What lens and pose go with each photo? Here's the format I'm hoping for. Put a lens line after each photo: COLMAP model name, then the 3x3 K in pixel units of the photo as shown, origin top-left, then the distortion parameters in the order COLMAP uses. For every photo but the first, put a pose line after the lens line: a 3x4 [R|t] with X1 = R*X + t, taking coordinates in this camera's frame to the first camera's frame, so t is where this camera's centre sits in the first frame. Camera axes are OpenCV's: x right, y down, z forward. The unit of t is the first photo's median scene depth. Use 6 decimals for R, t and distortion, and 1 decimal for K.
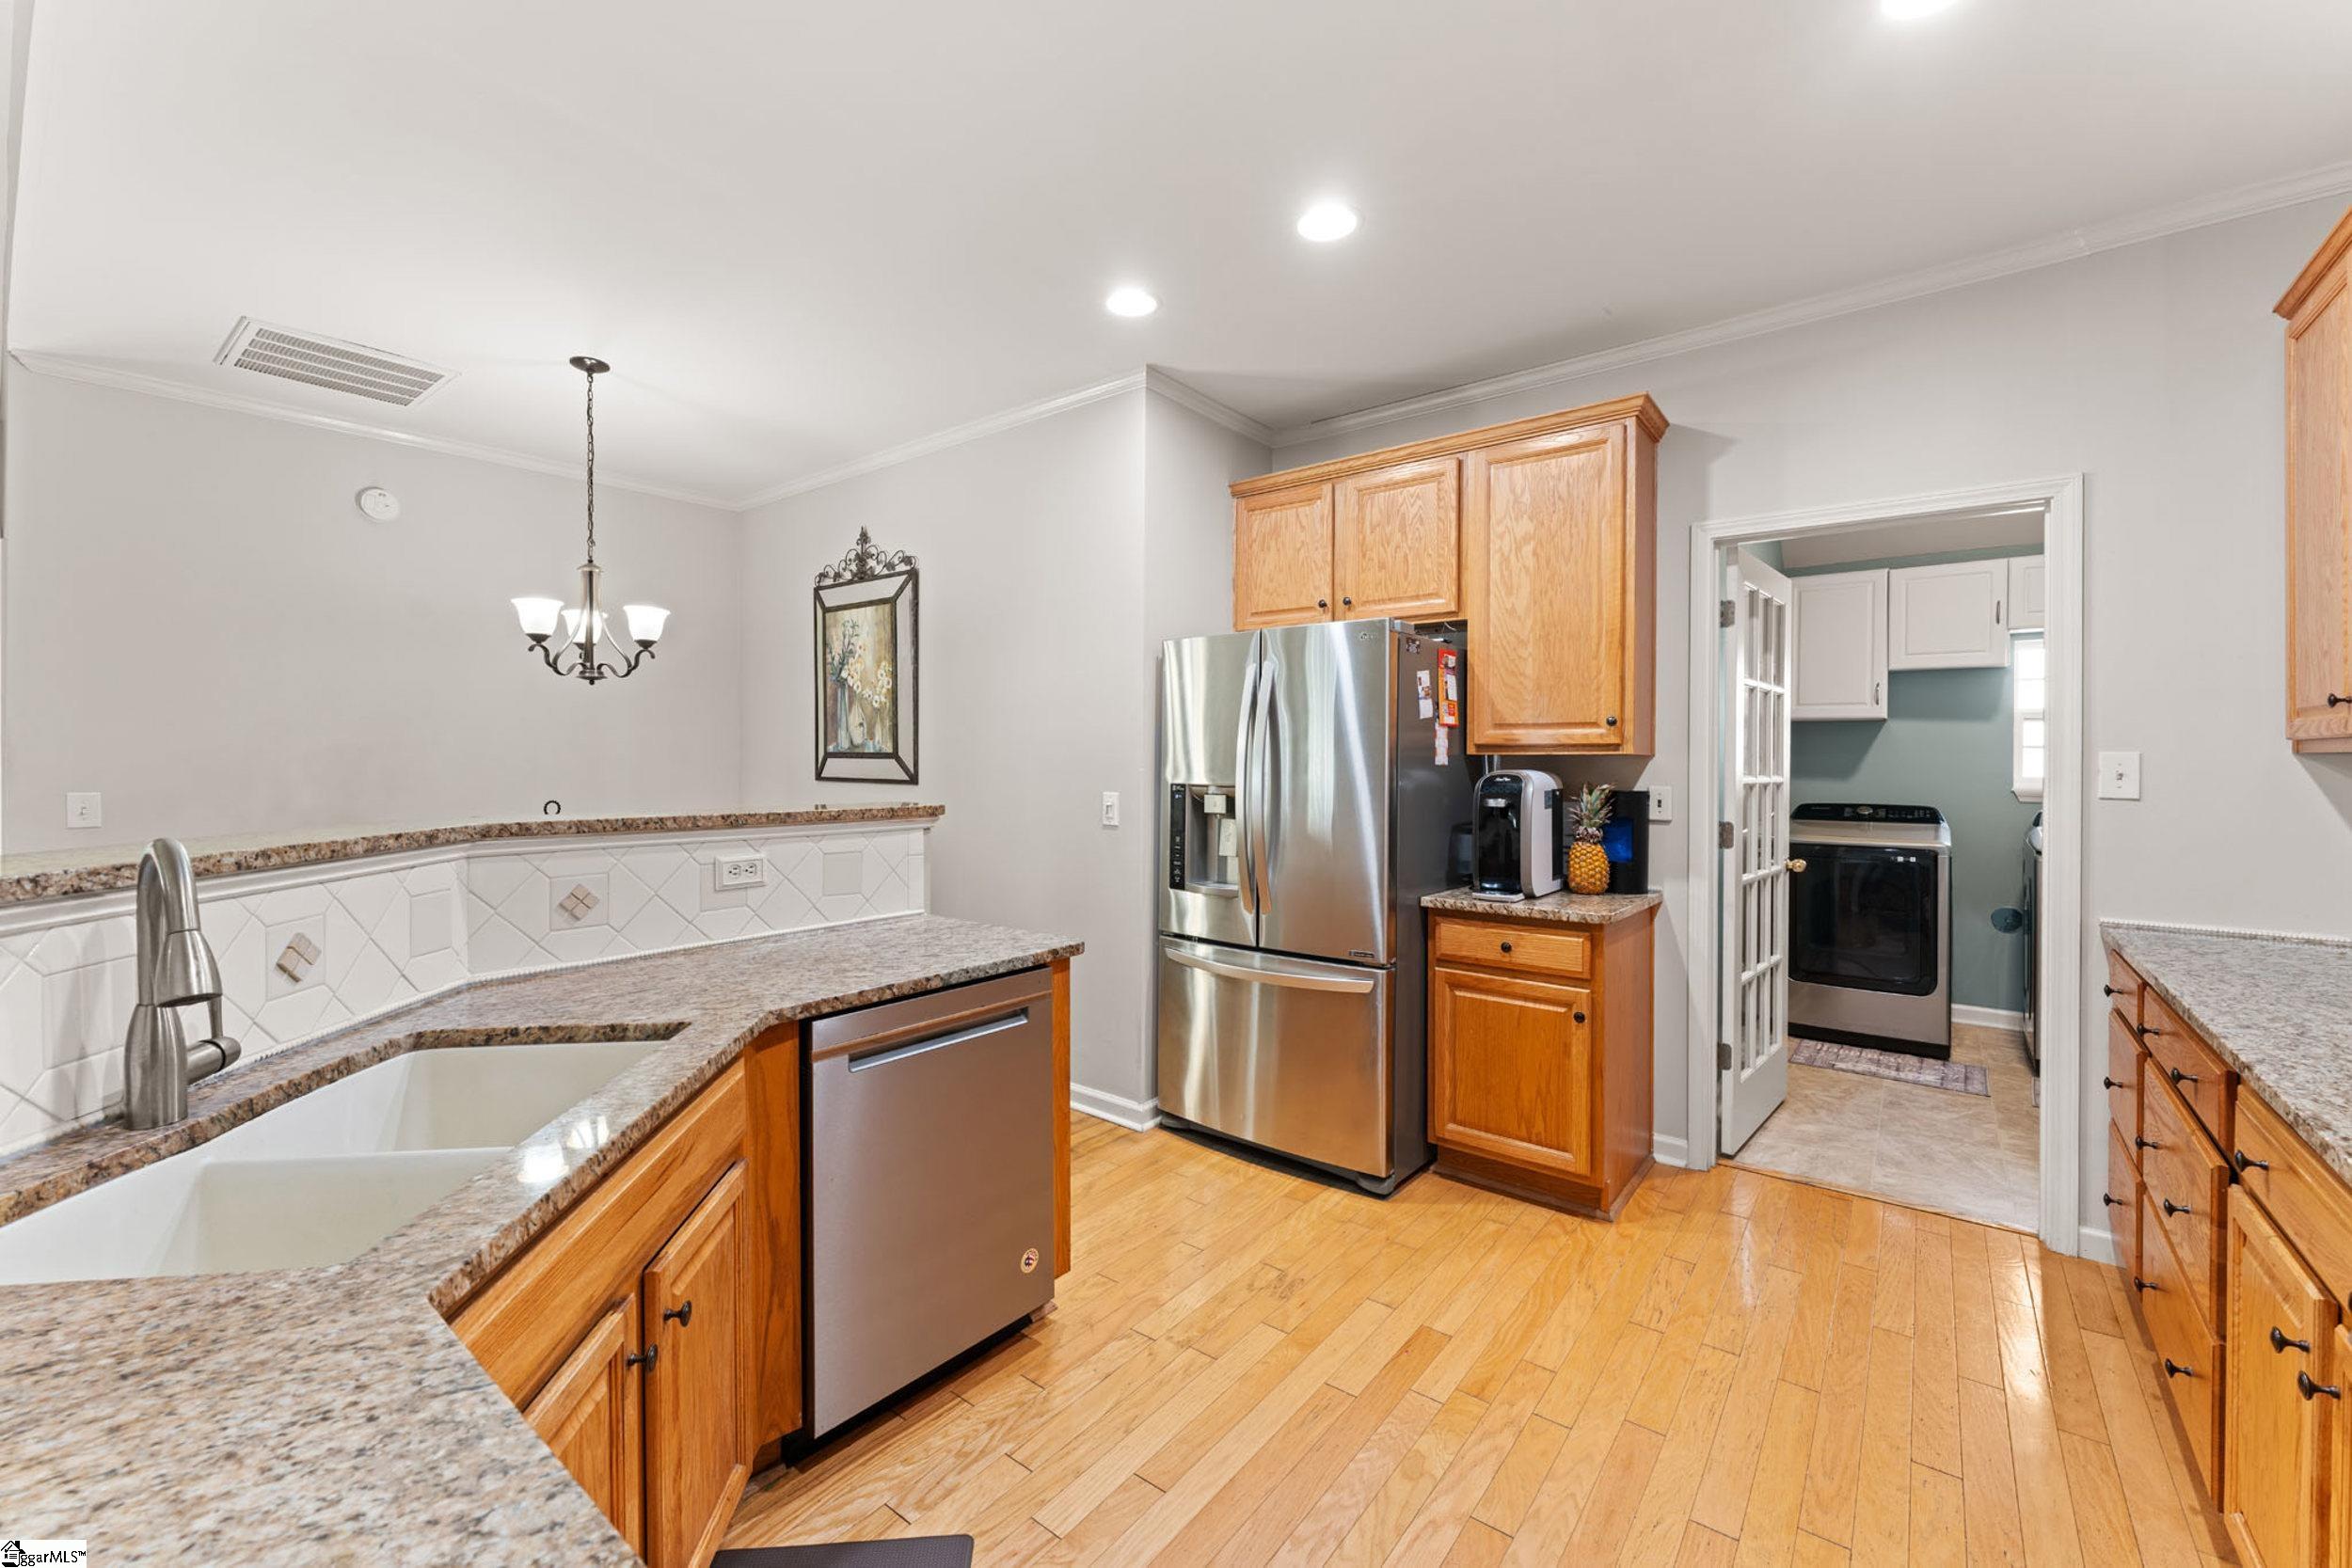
lens RADIAL K [[945.4, 0, 1182.5], [0, 945.4, 762.3], [0, 0, 1]] dist [-0.000720, -0.000305]
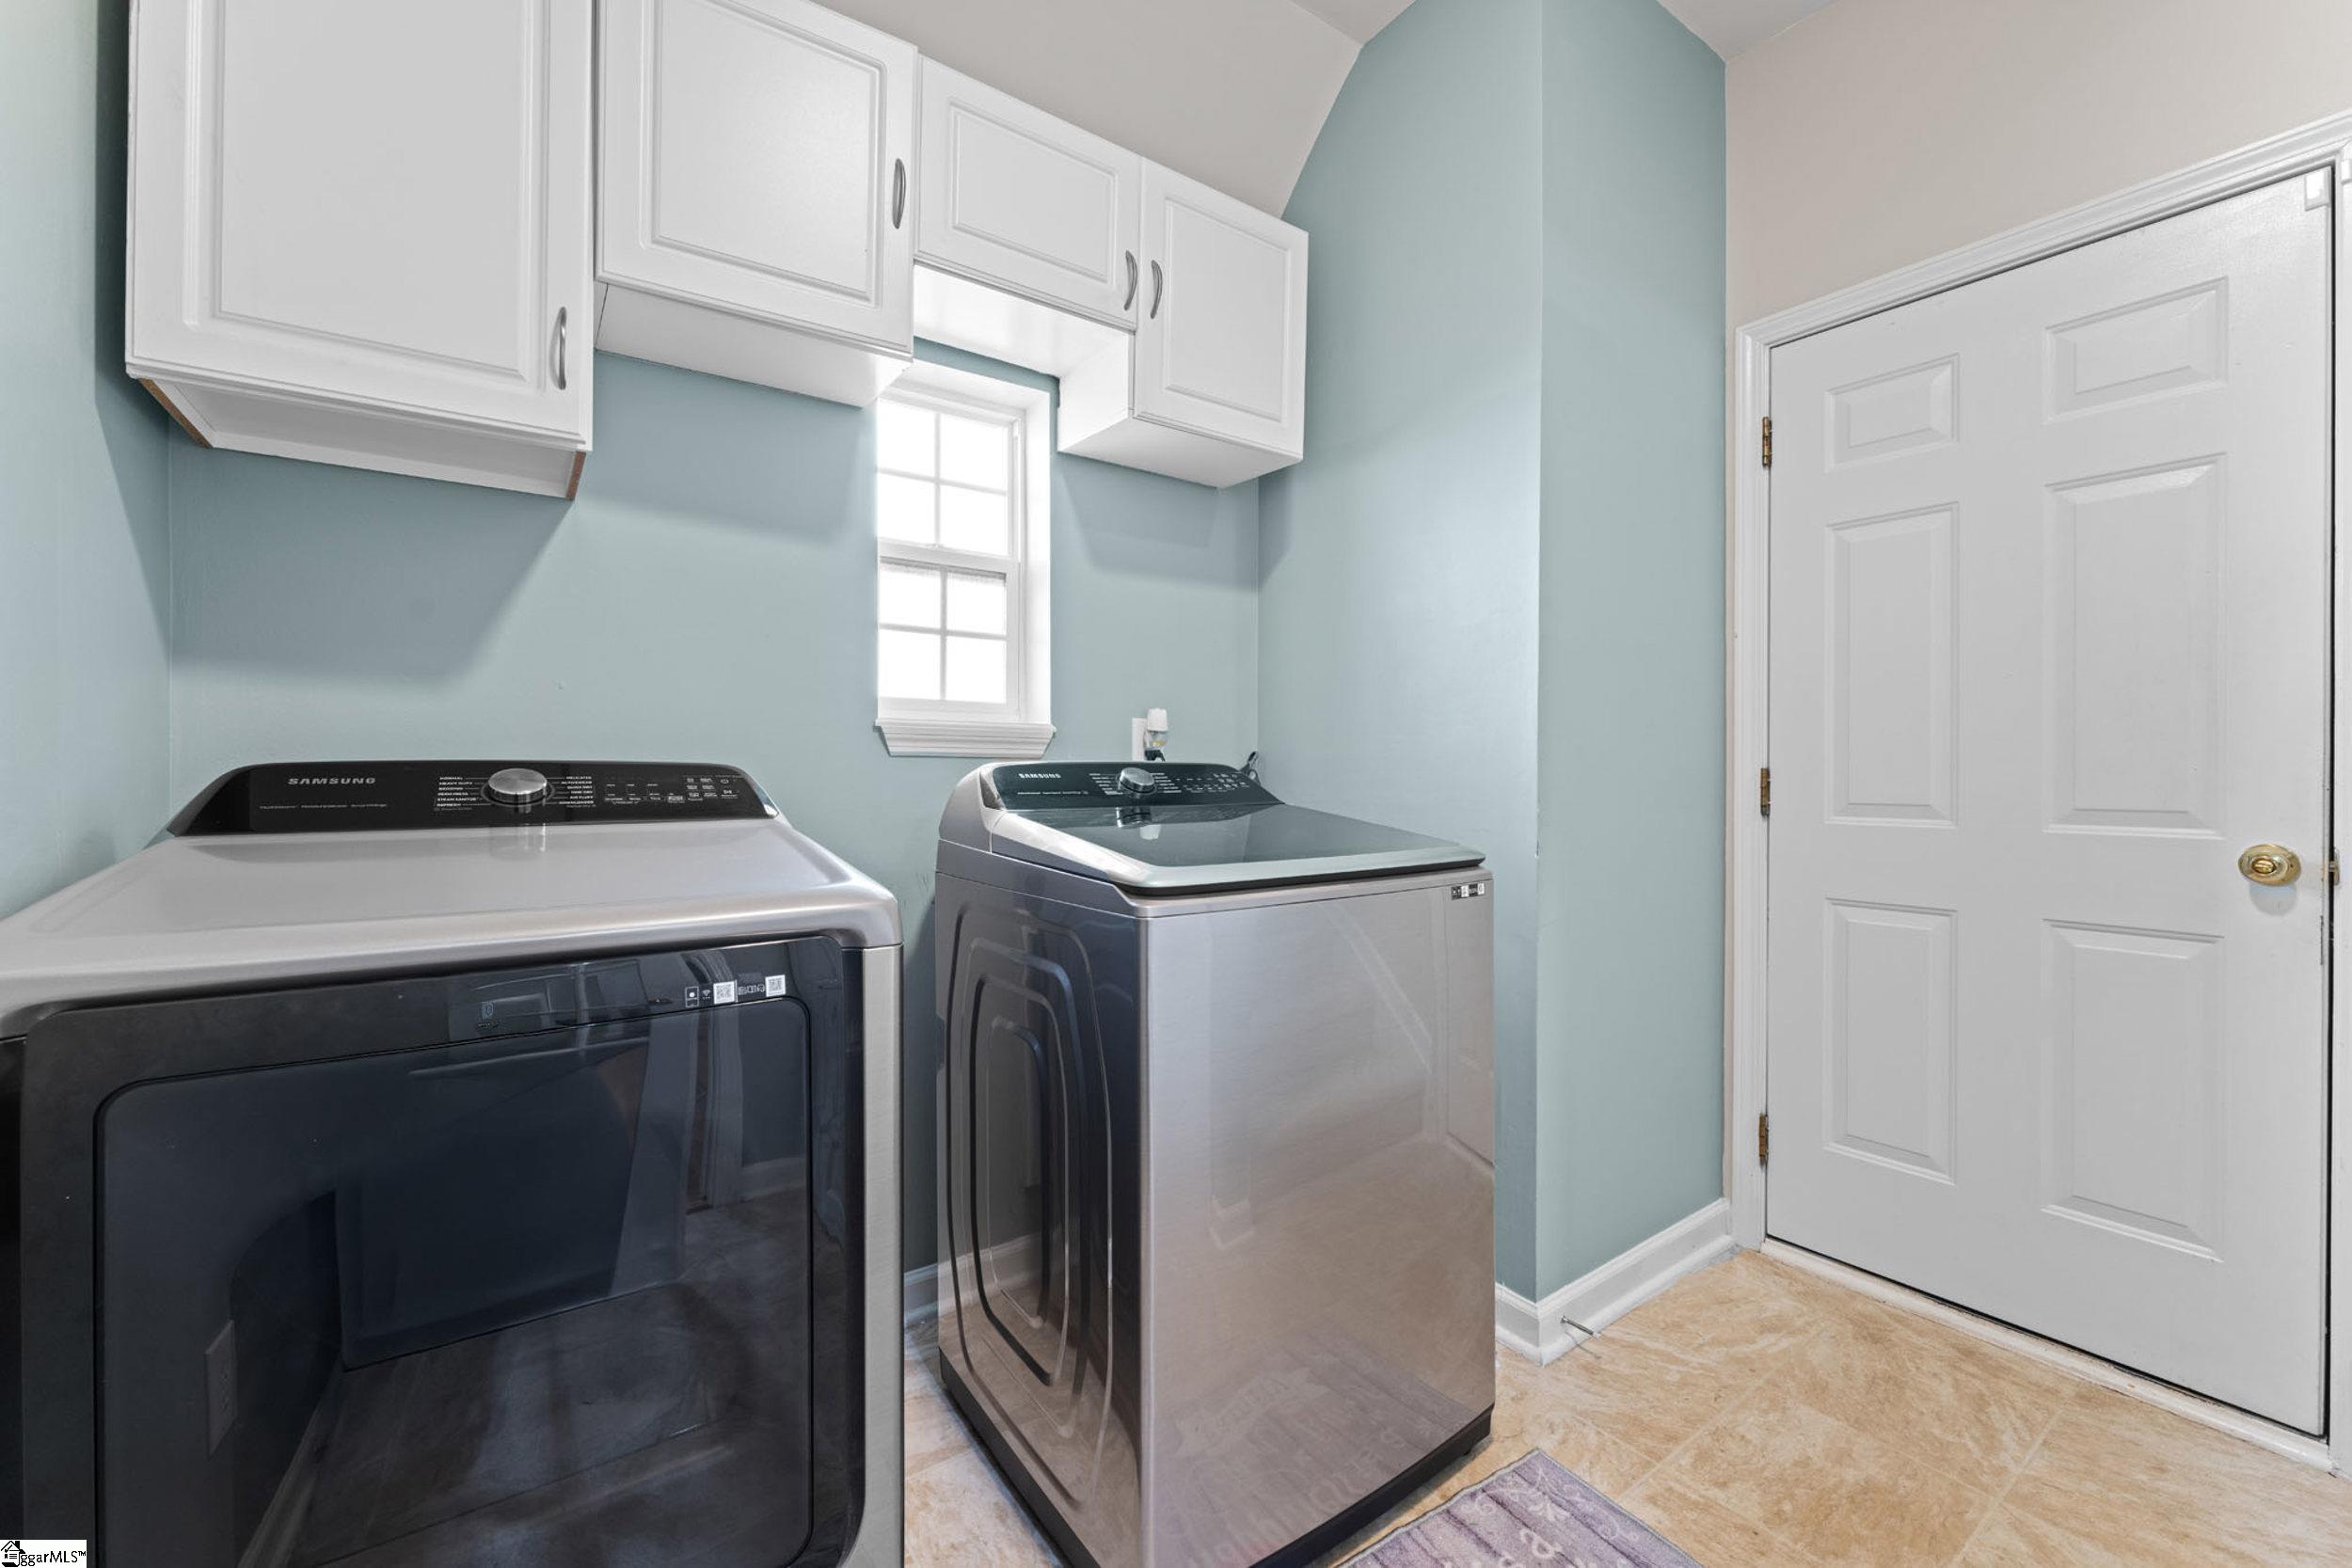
lens RADIAL K [[945.4, 0, 1180.9], [0, 945.4, 776.0], [0, 0, 1]] dist [-0.000720, -0.000305]
pose [[0.289183, -0.004040, 0.957265, 0.526959], [0.003556, 0.999989, 0.003146, 0.049044], [-0.957267, 0.002494, 0.289194, 0.752594]]
